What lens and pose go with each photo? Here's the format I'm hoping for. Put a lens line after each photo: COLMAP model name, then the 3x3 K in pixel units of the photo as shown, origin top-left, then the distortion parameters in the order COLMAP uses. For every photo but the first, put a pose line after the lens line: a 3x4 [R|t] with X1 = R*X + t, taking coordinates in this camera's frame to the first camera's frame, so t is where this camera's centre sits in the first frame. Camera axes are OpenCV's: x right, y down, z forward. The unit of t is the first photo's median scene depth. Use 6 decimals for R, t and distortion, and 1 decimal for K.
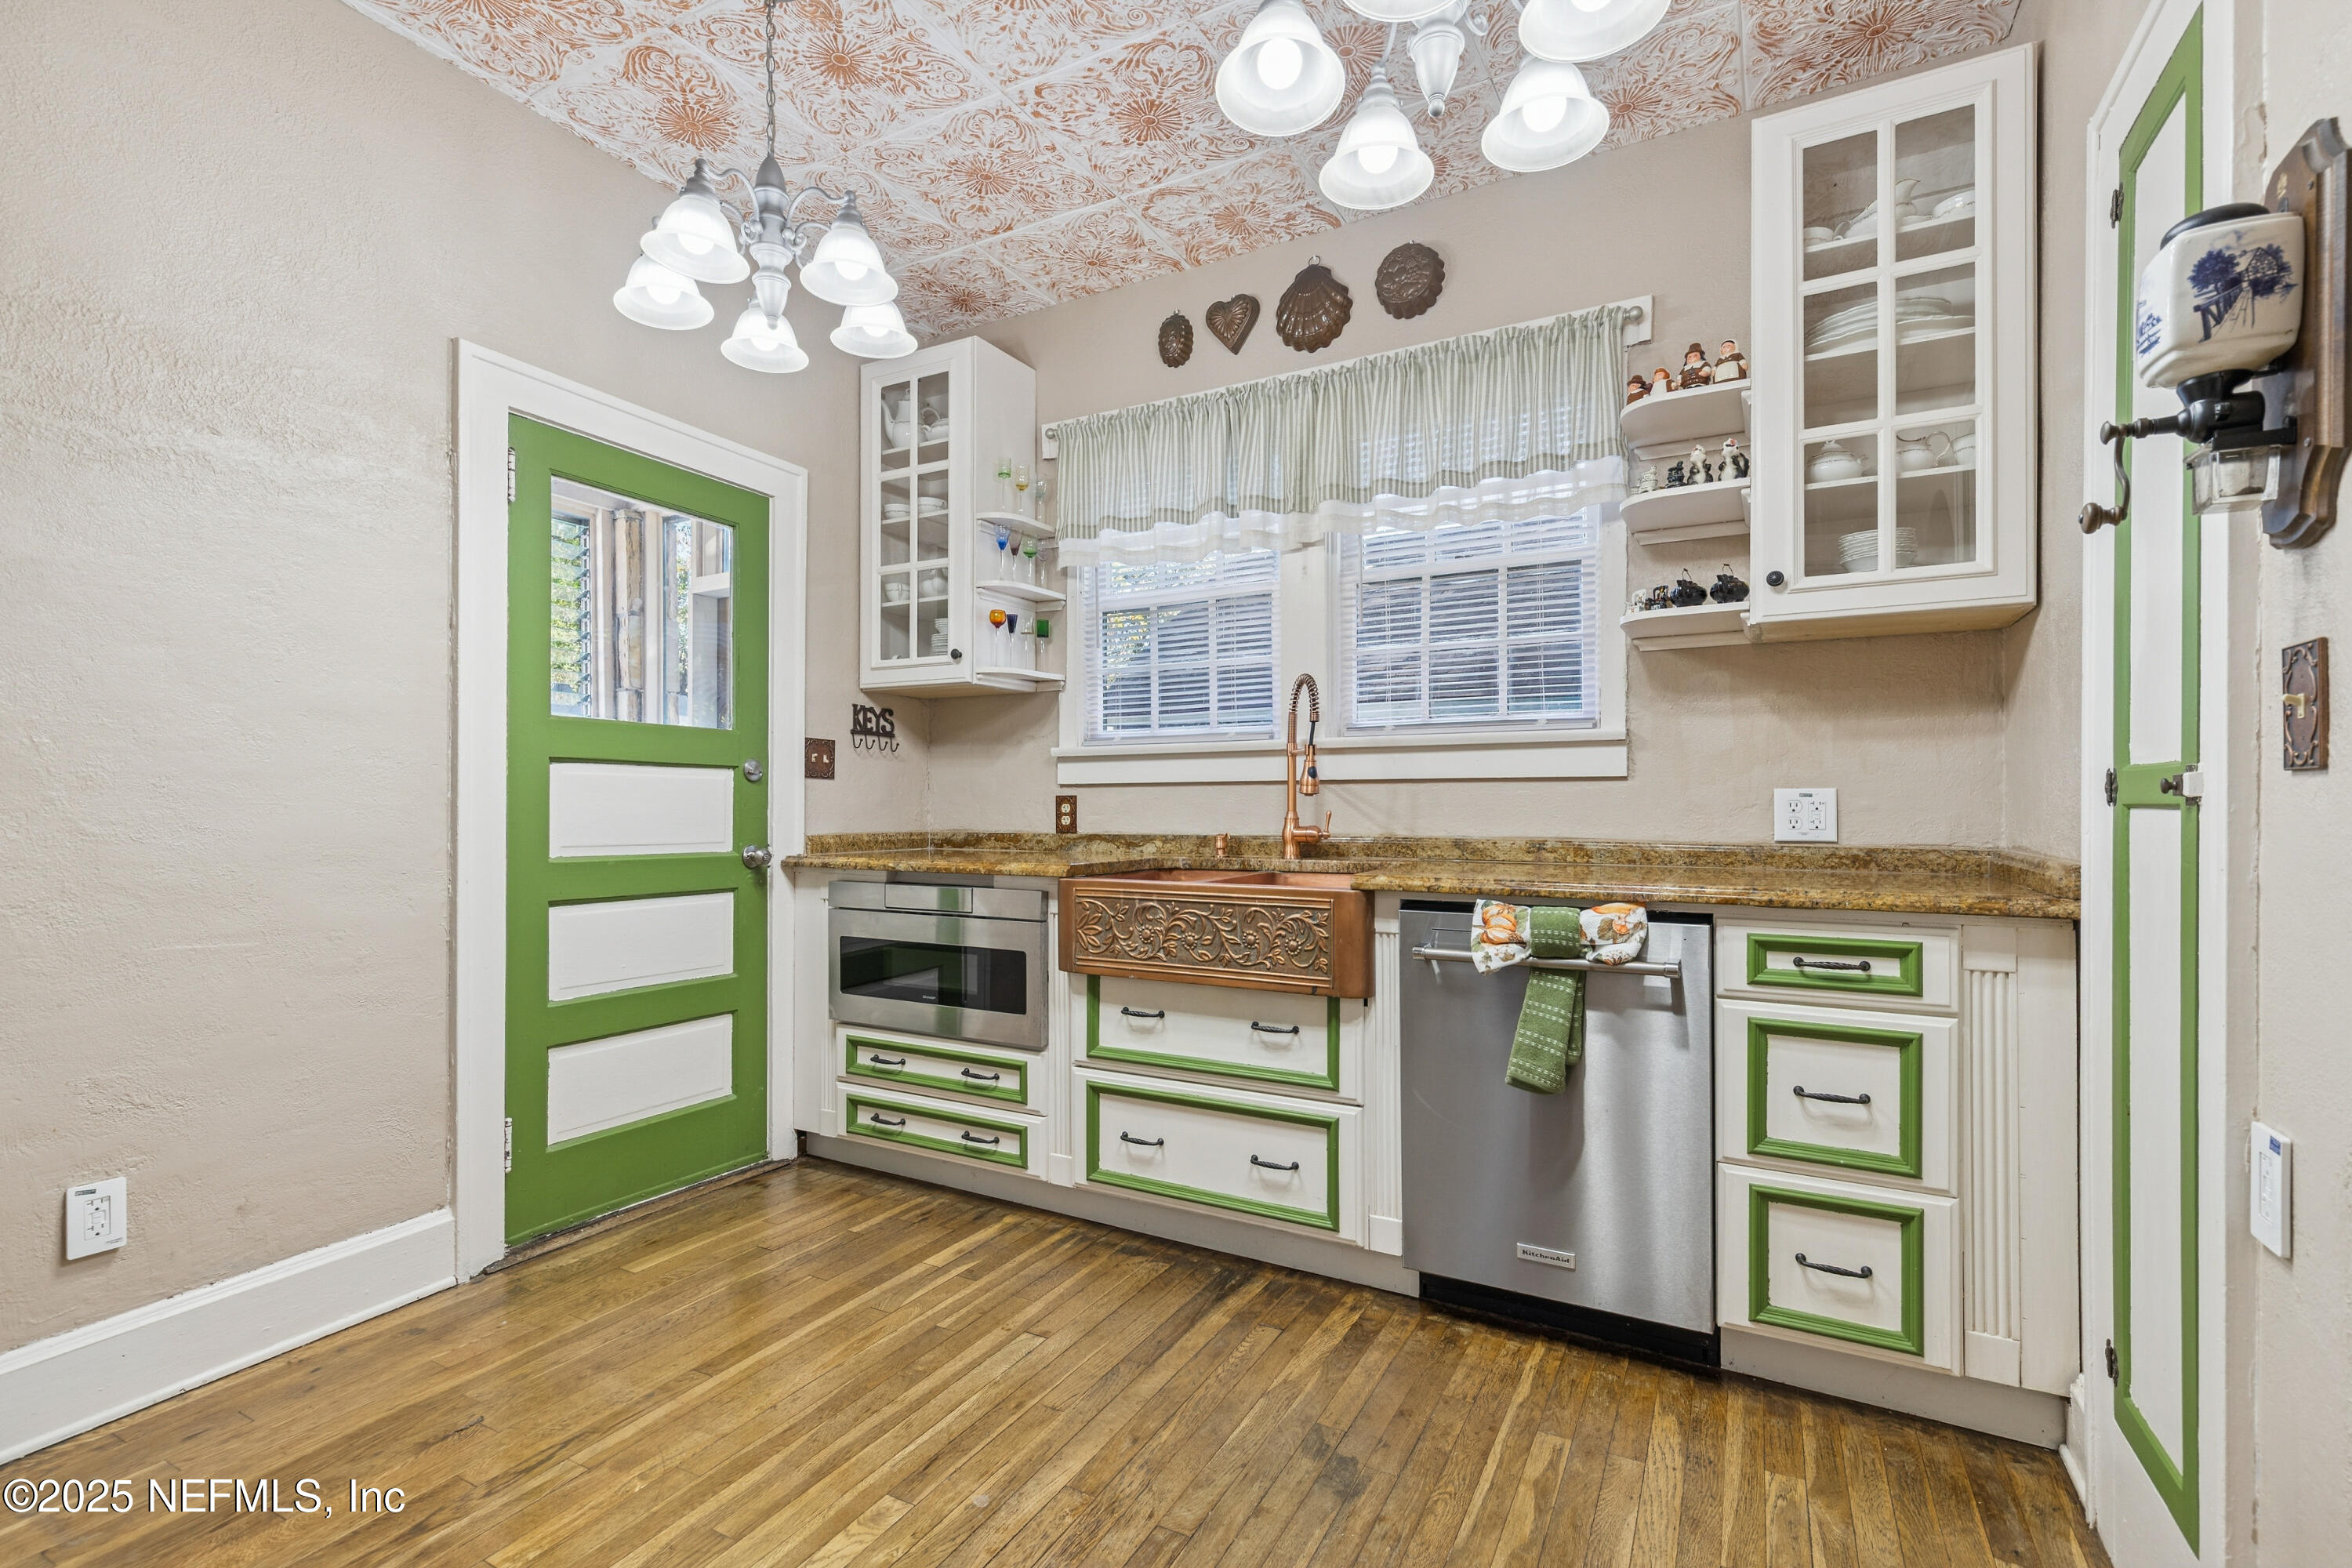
lens RADIAL K [[1057.5, 0, 1187.8], [0, 1057.5, 802.6], [0, 0, 1]] dist [0.011592, -0.003116]
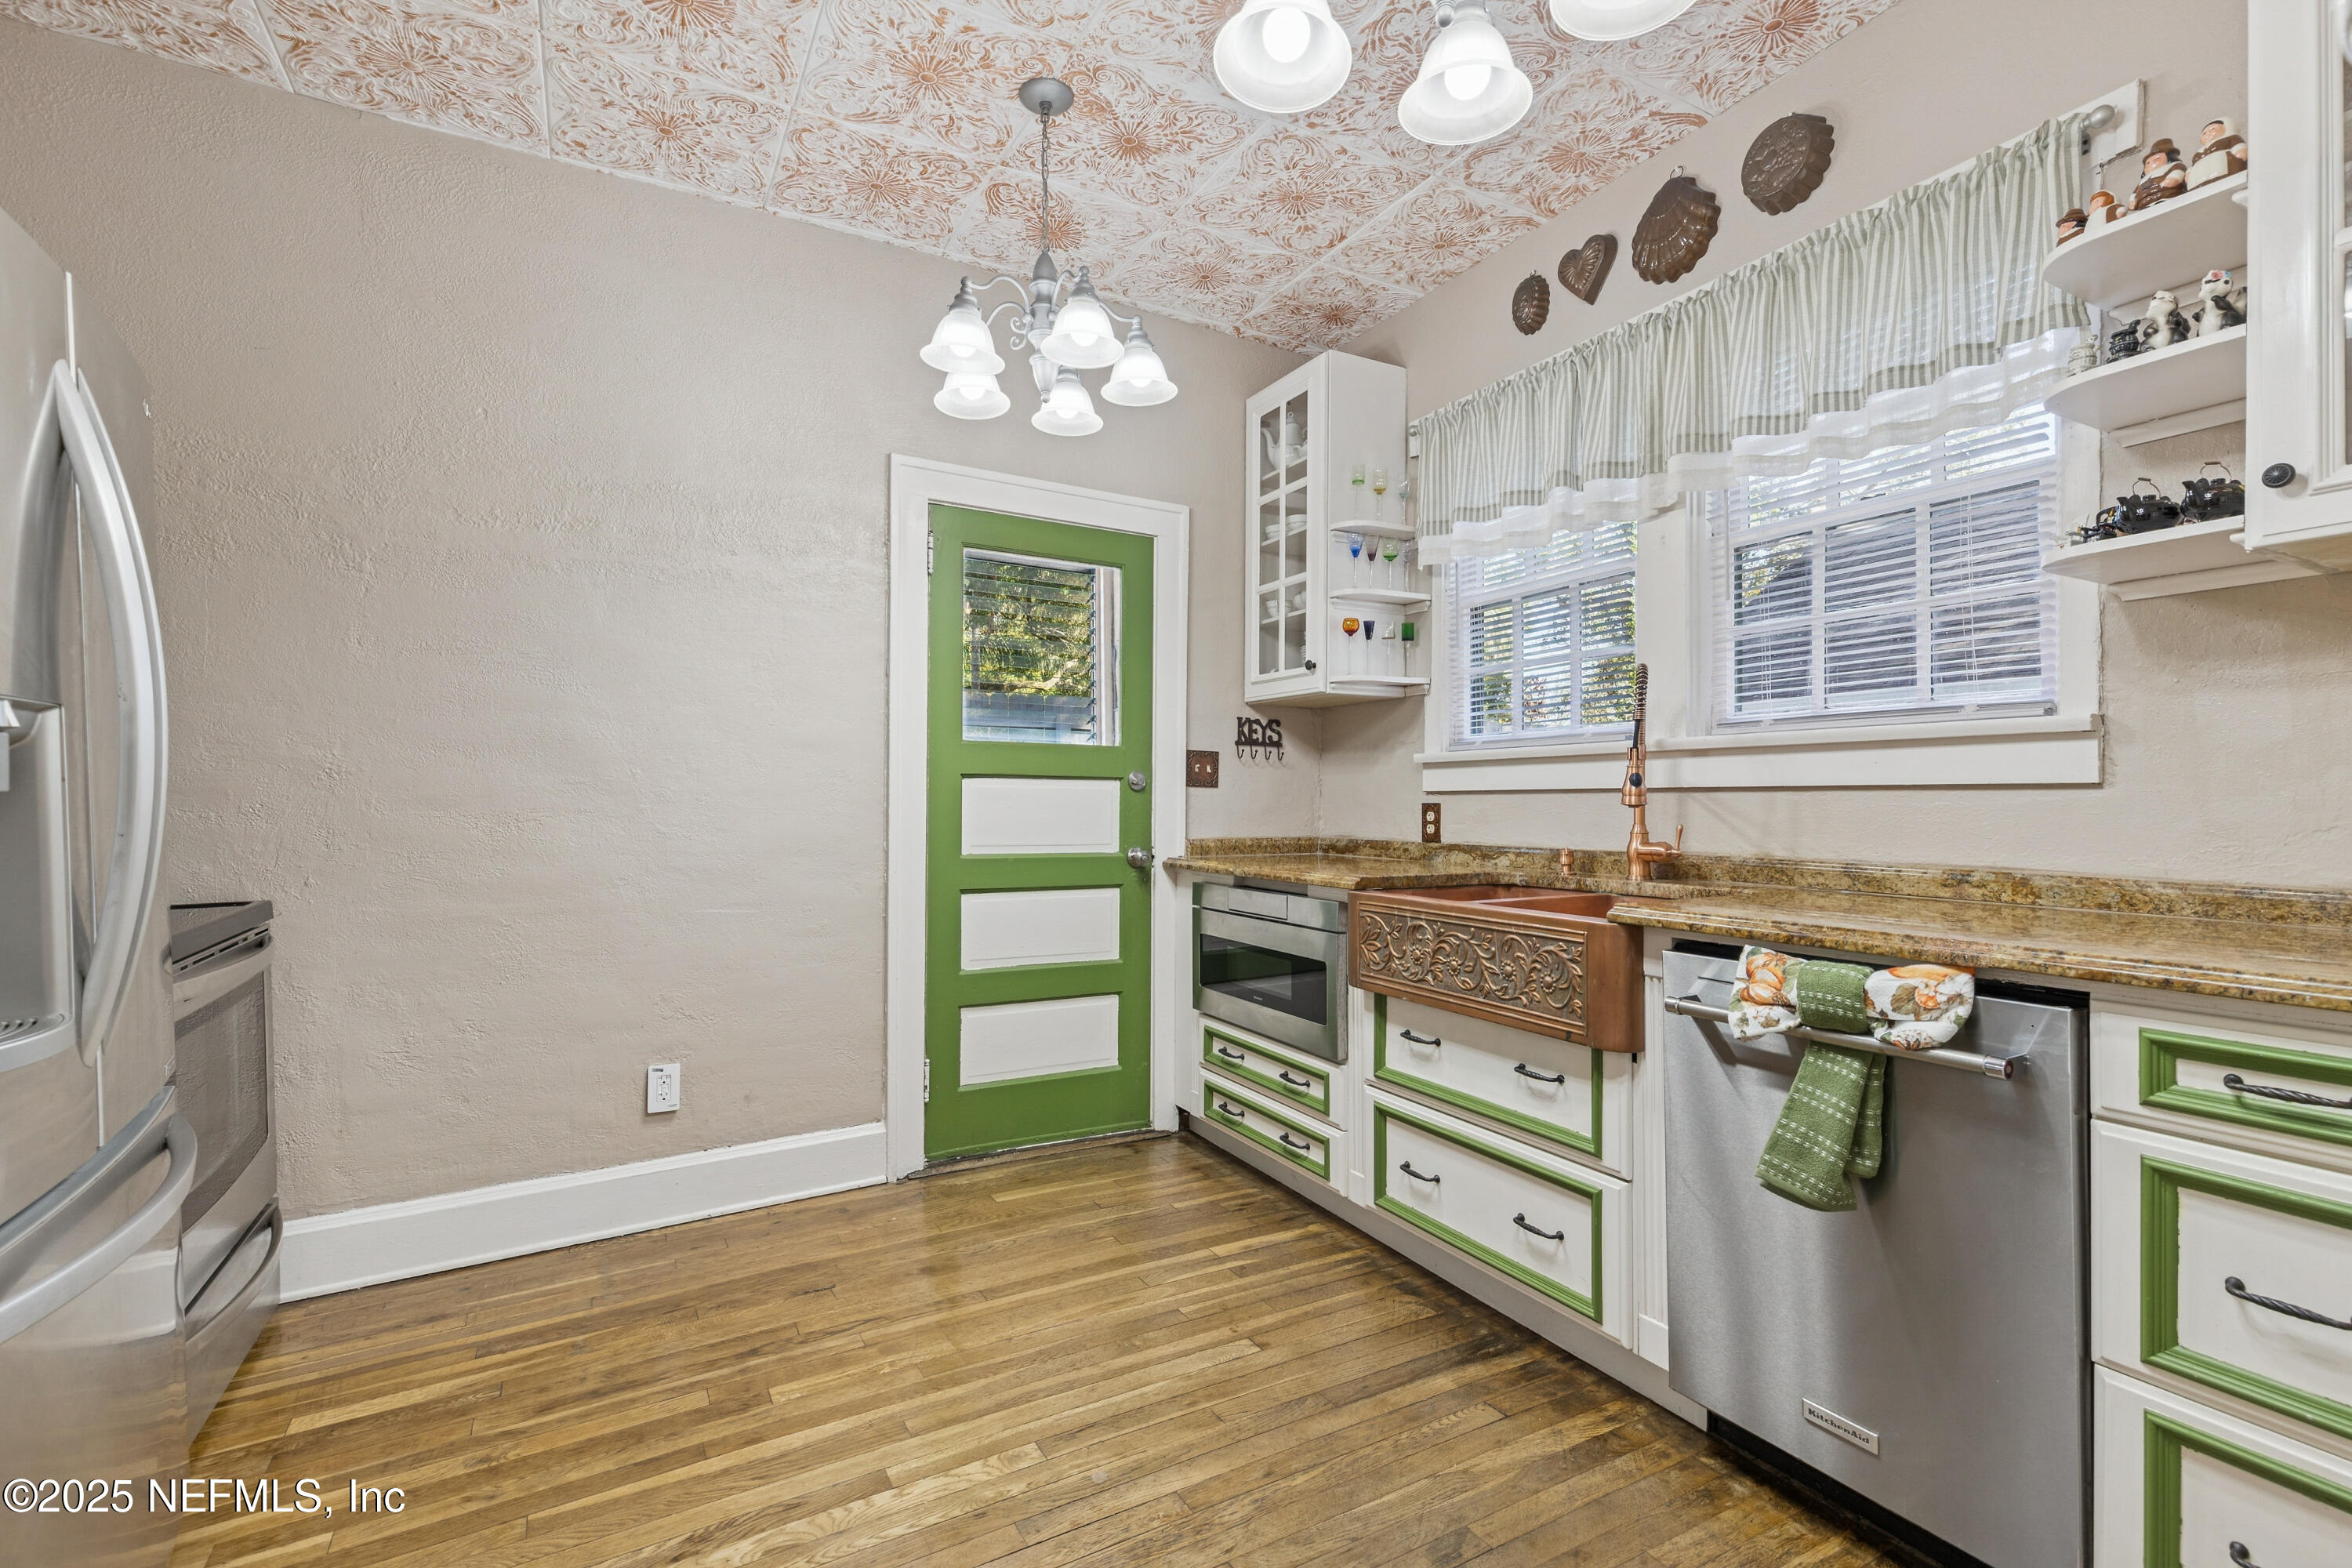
lens RADIAL K [[1057.5, 0, 1195.4], [0, 1057.5, 795.6], [0, 0, 1]] dist [0.011592, -0.003116]
pose [[0.846212, -0.000429, -0.532846, 0.290354], [-0.001419, 0.999994, -0.003058, -0.013729], [0.532844, 0.003343, 0.846207, 0.095600]]
